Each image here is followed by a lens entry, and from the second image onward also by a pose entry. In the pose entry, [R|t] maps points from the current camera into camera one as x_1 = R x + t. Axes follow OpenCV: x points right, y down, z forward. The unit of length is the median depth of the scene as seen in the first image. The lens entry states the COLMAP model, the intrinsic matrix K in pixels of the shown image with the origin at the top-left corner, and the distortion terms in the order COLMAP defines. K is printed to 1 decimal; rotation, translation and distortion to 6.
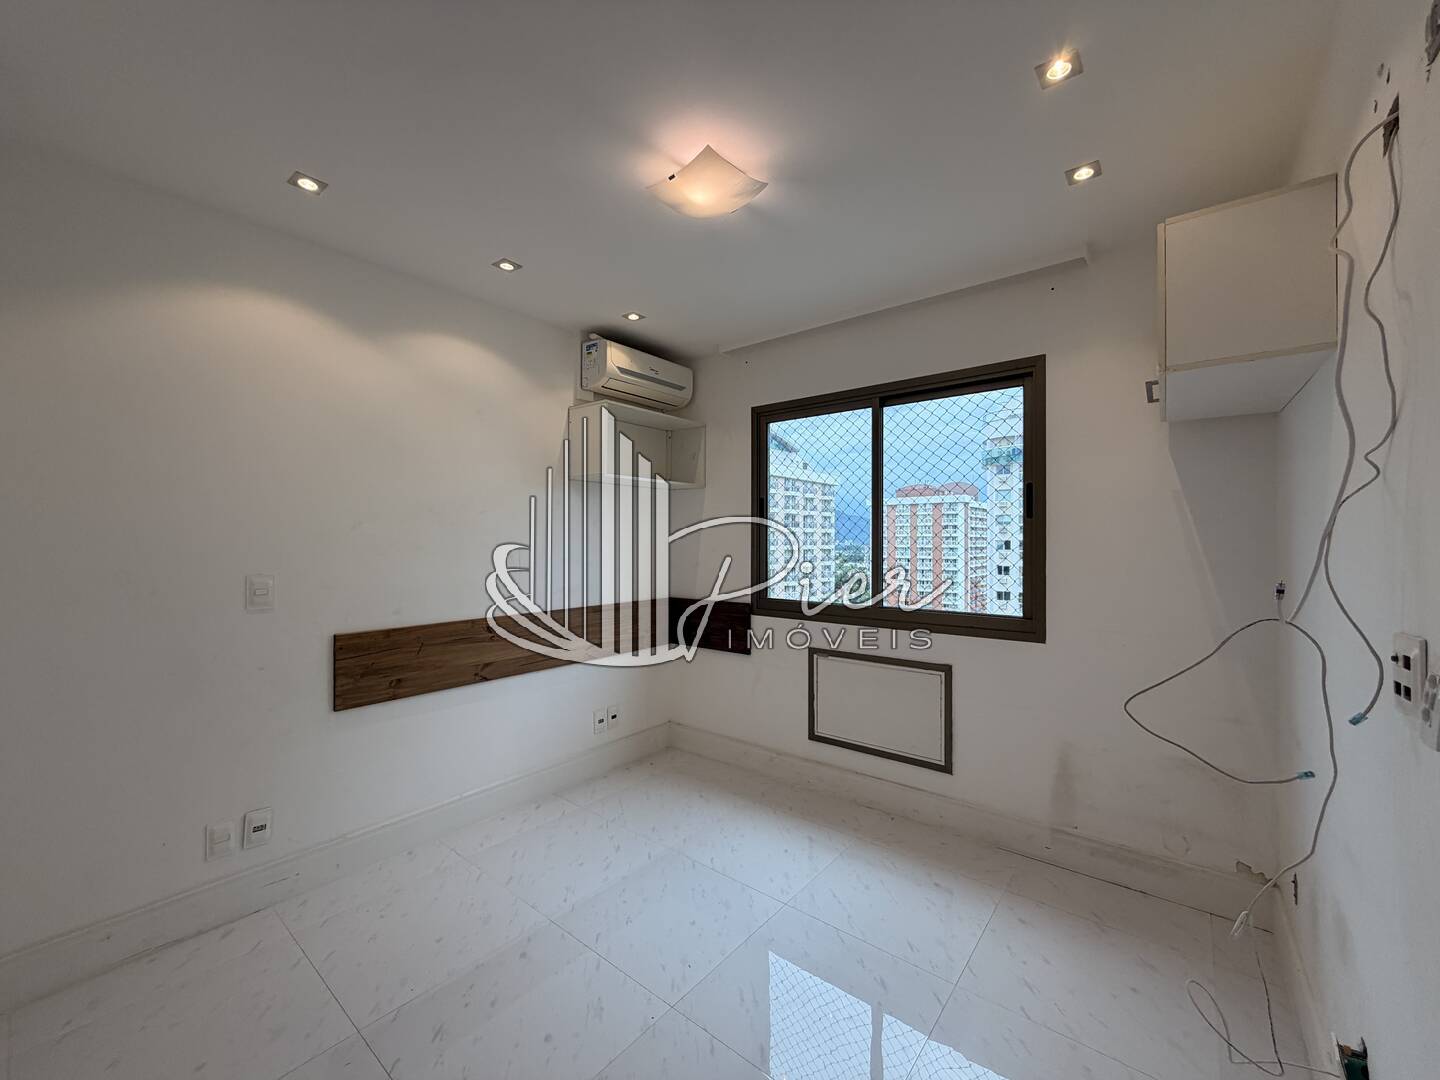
lens RADIAL K [[576.1, 0, 715.3], [0, 576.1, 539.6], [0, 0, 1]] dist [-0.000433, 0.000242]
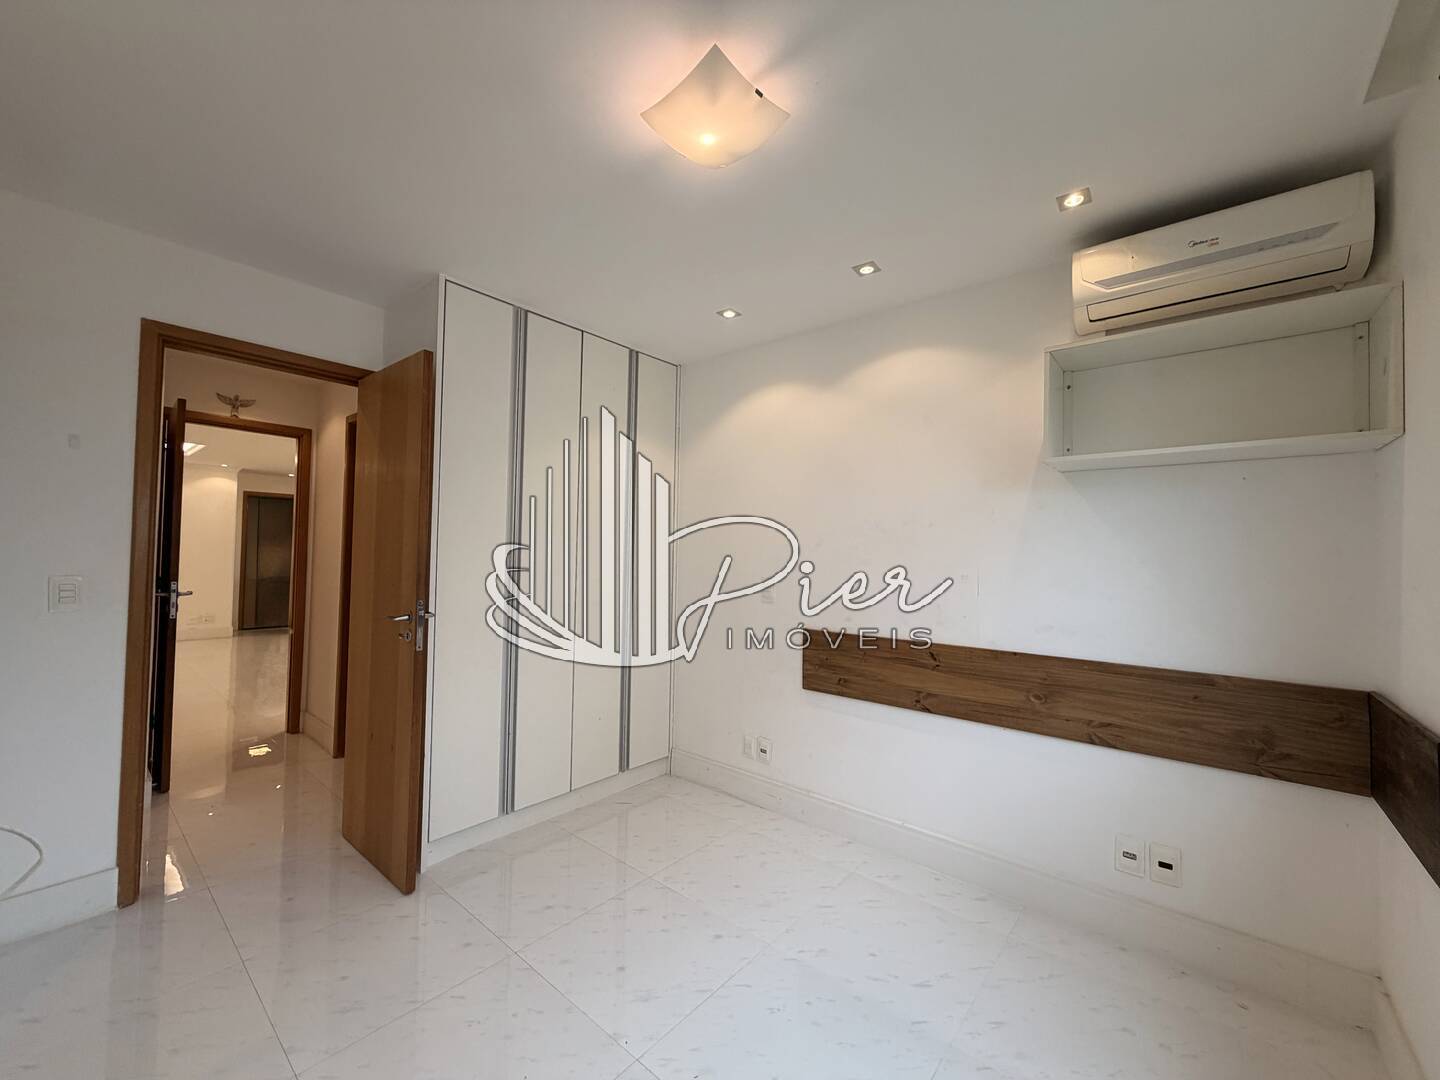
lens RADIAL K [[576.1, 0, 715.3], [0, 576.1, 539.6], [0, 0, 1]] dist [-0.000433, 0.000242]
pose [[-0.027700, -0.027232, -0.999245, 0.588623], [-0.017085, 0.999496, -0.026765, 0.004592], [0.999470, 0.016331, -0.028151, 0.775824]]
